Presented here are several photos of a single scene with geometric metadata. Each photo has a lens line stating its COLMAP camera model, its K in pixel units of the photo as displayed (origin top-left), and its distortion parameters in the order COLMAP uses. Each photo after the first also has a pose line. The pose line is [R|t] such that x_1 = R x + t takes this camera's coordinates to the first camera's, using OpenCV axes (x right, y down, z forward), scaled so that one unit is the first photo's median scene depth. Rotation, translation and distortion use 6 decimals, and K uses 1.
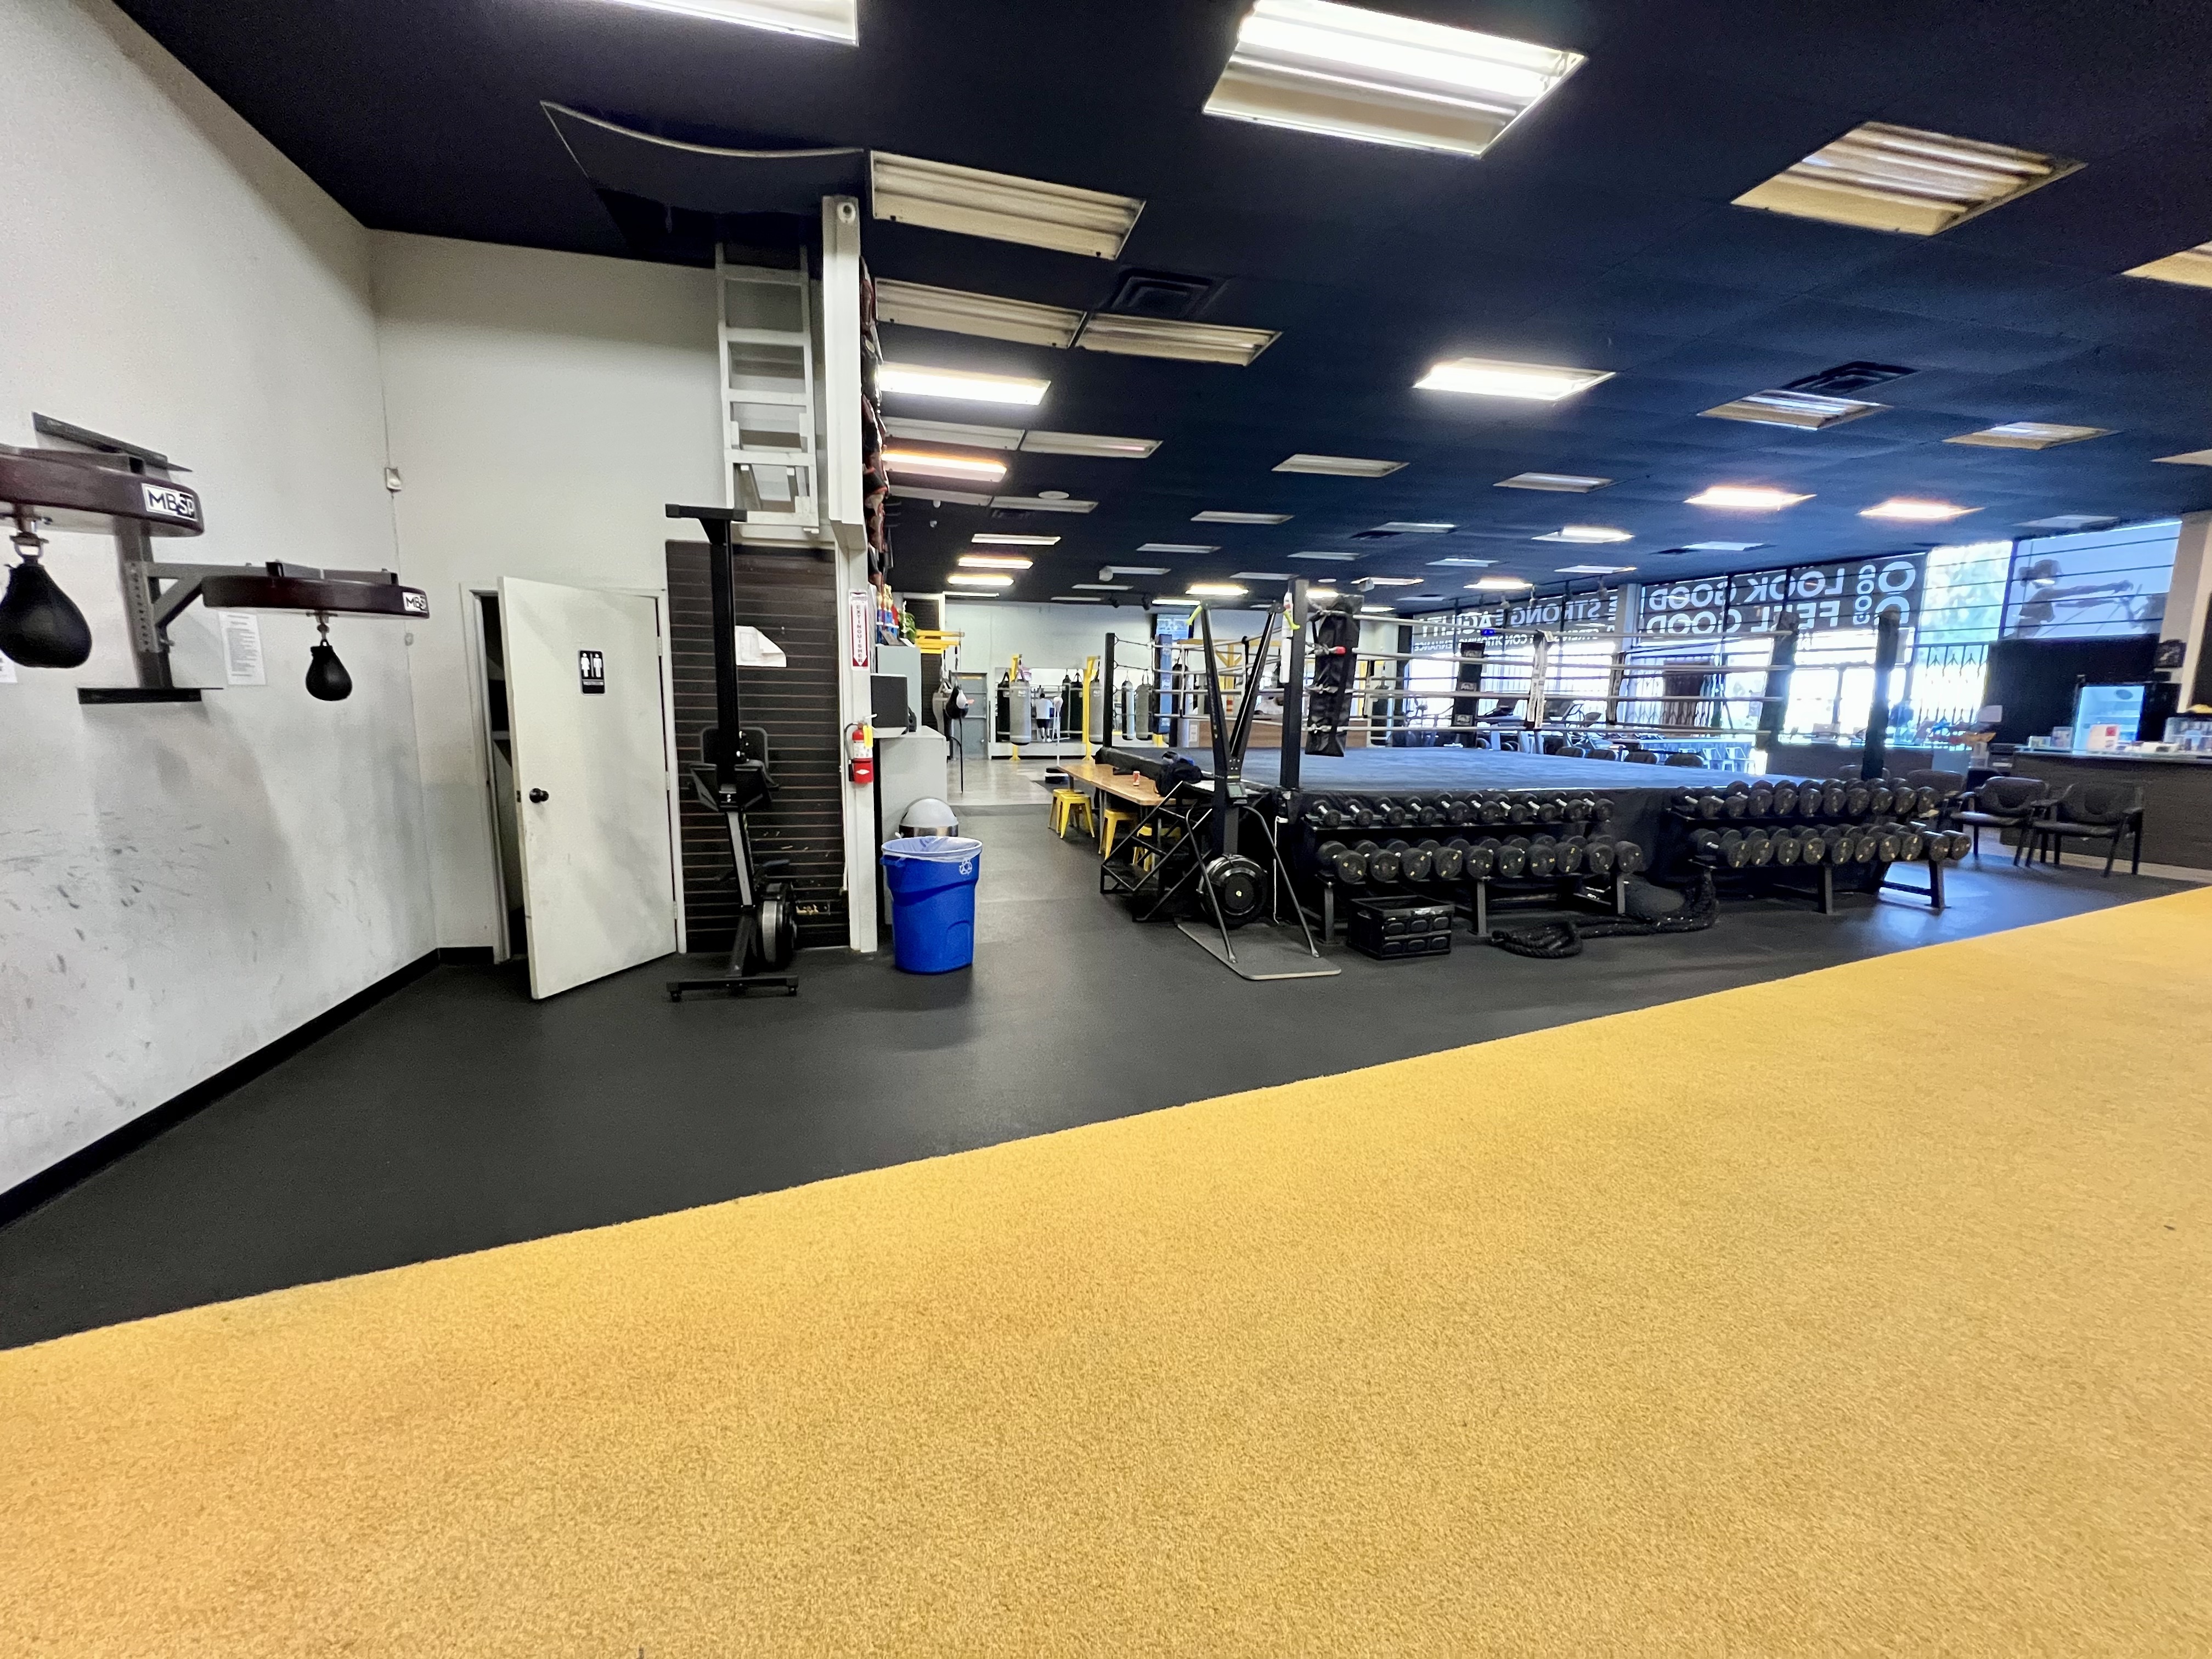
lens RADIAL K [[884.1, 0, 1102.4], [0, 884.1, 824.5], [0, 0, 1]] dist [-0.002272, 0.000143]
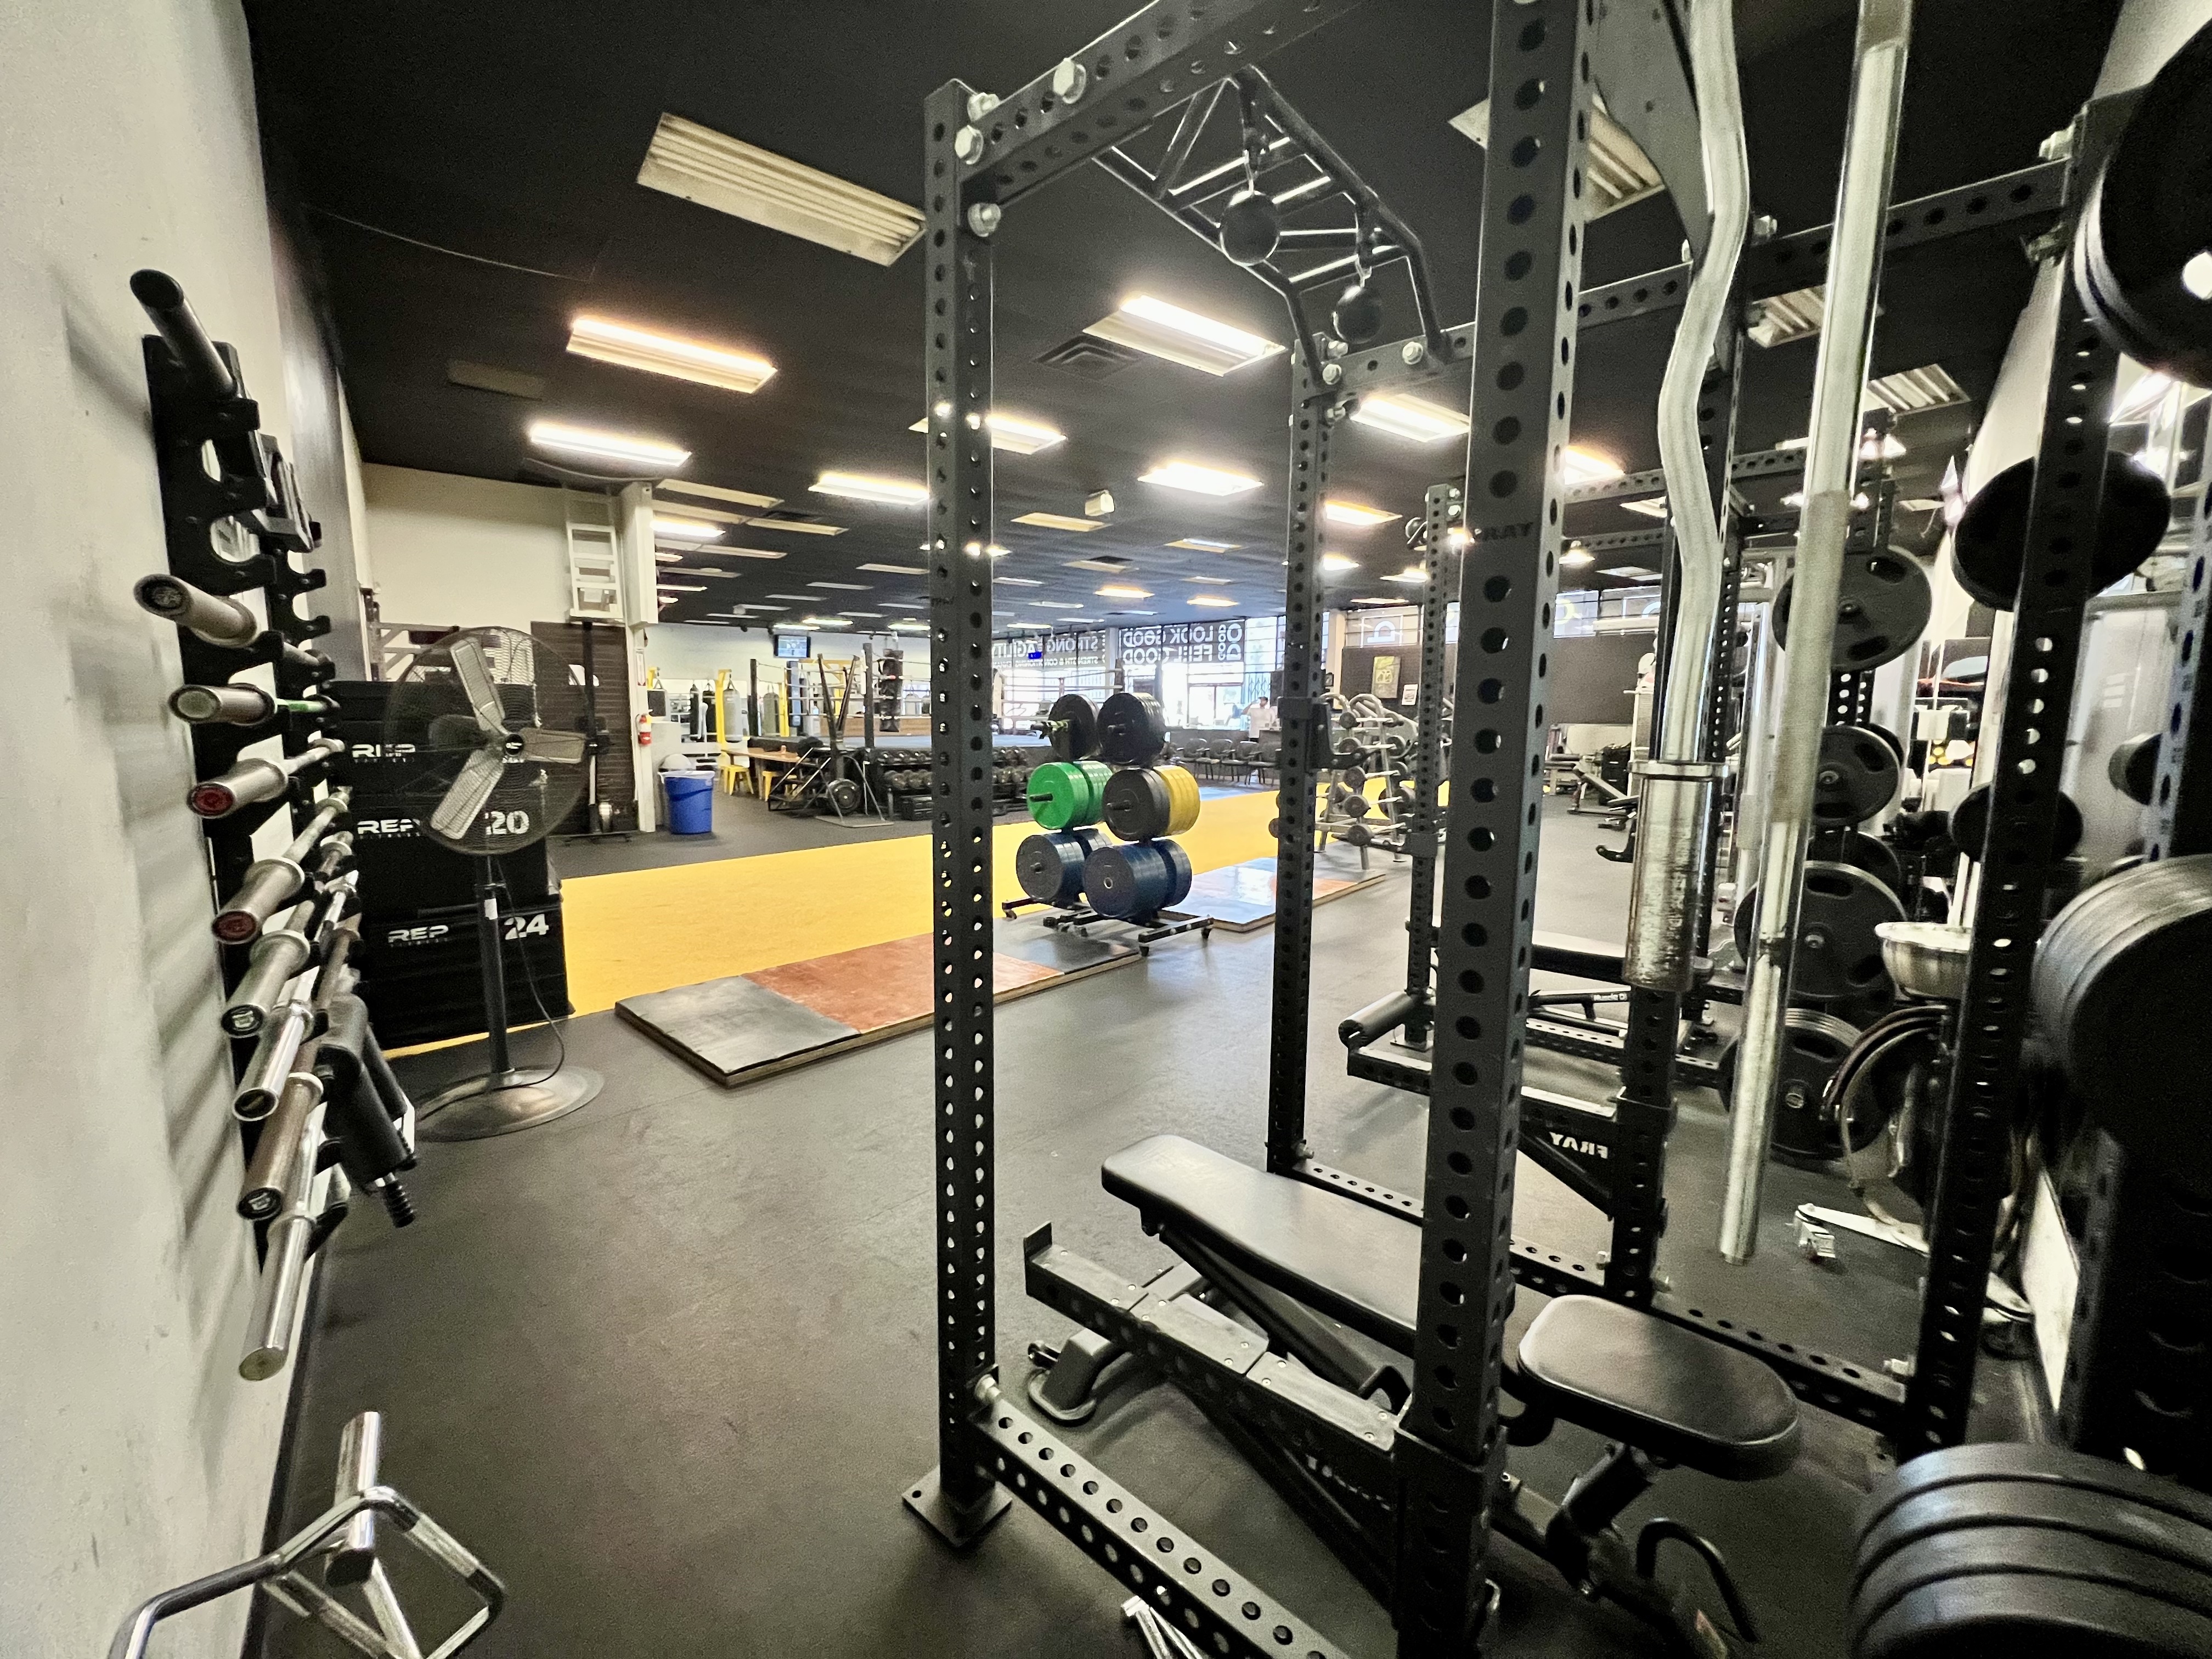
lens RADIAL K [[884.1, 0, 1102.4], [0, 884.1, 824.5], [0, 0, 1]] dist [-0.002272, 0.000143]
pose [[0.914181, -0.057092, 0.401266, -0.050886], [0.060507, 0.998159, 0.004168, 0.067663], [-0.400765, 0.020469, 0.915952, -0.445090]]
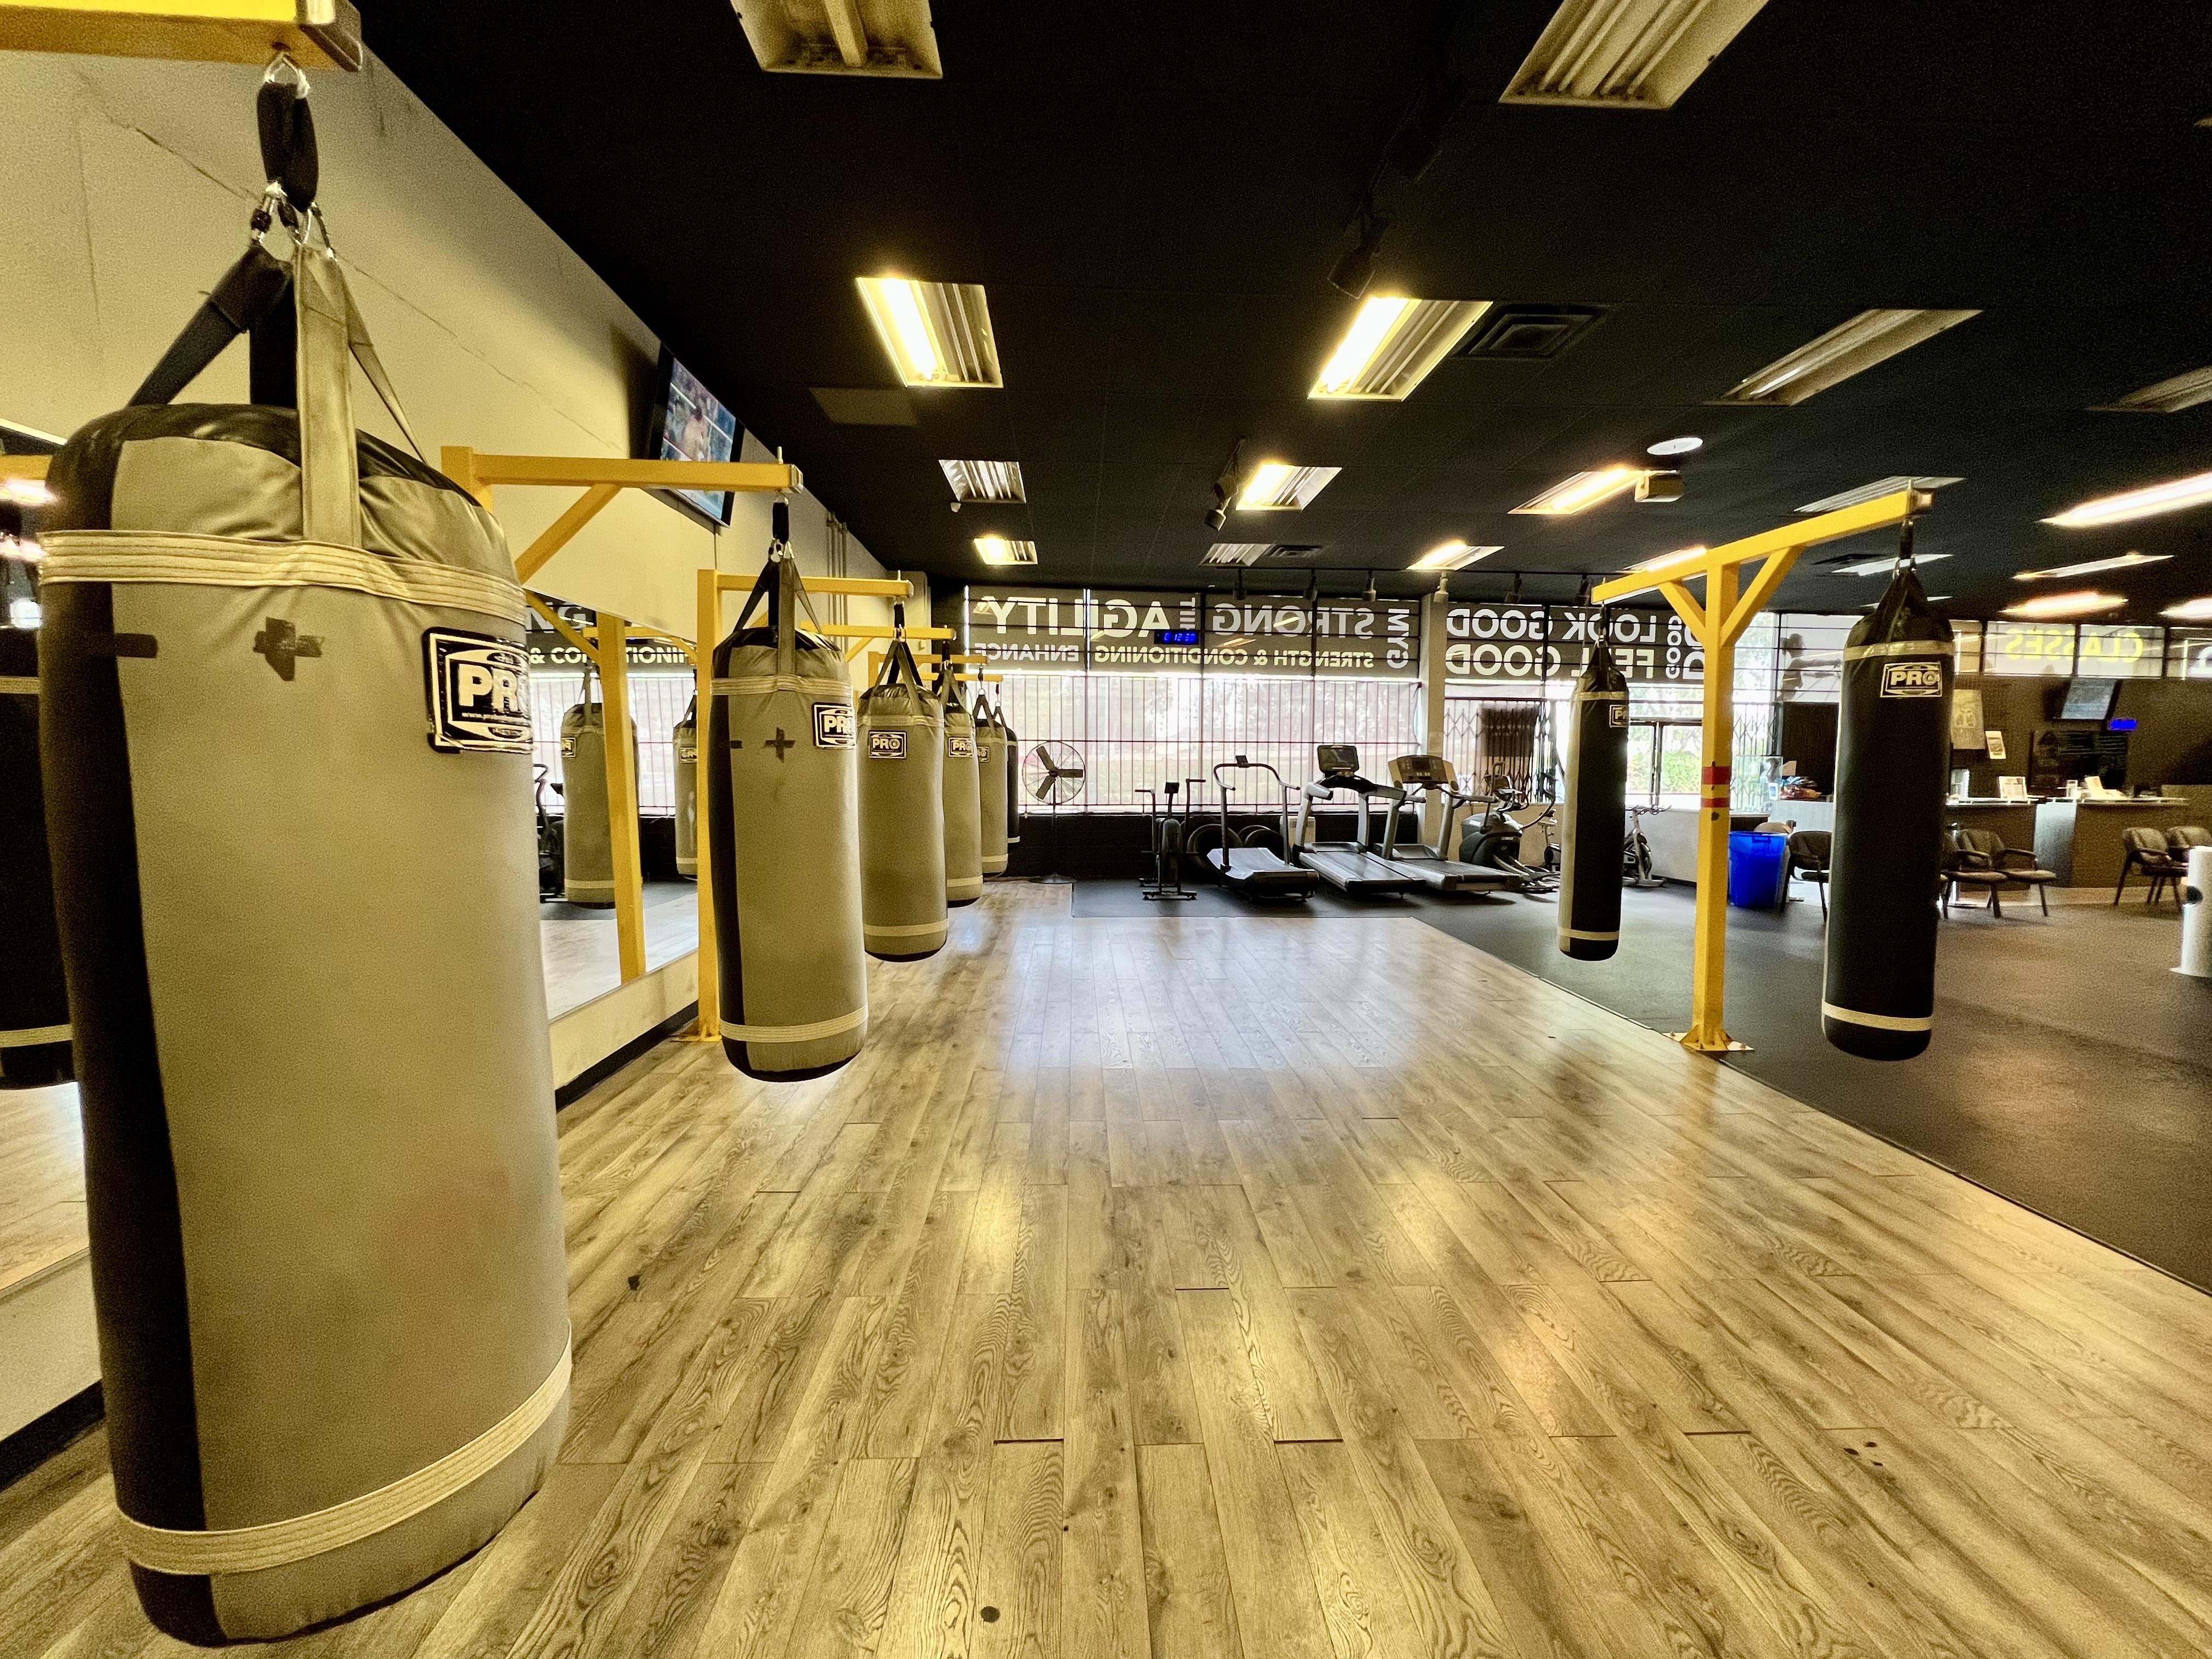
lens RADIAL K [[884.1, 0, 1102.4], [0, 884.1, 824.5], [0, 0, 1]] dist [-0.002272, 0.000143]
pose [[0.206815, -0.085939, 0.974598, -0.202563], [0.135604, 0.989038, 0.058436, -0.201073], [-0.968937, 0.120074, 0.216201, 1.358253]]
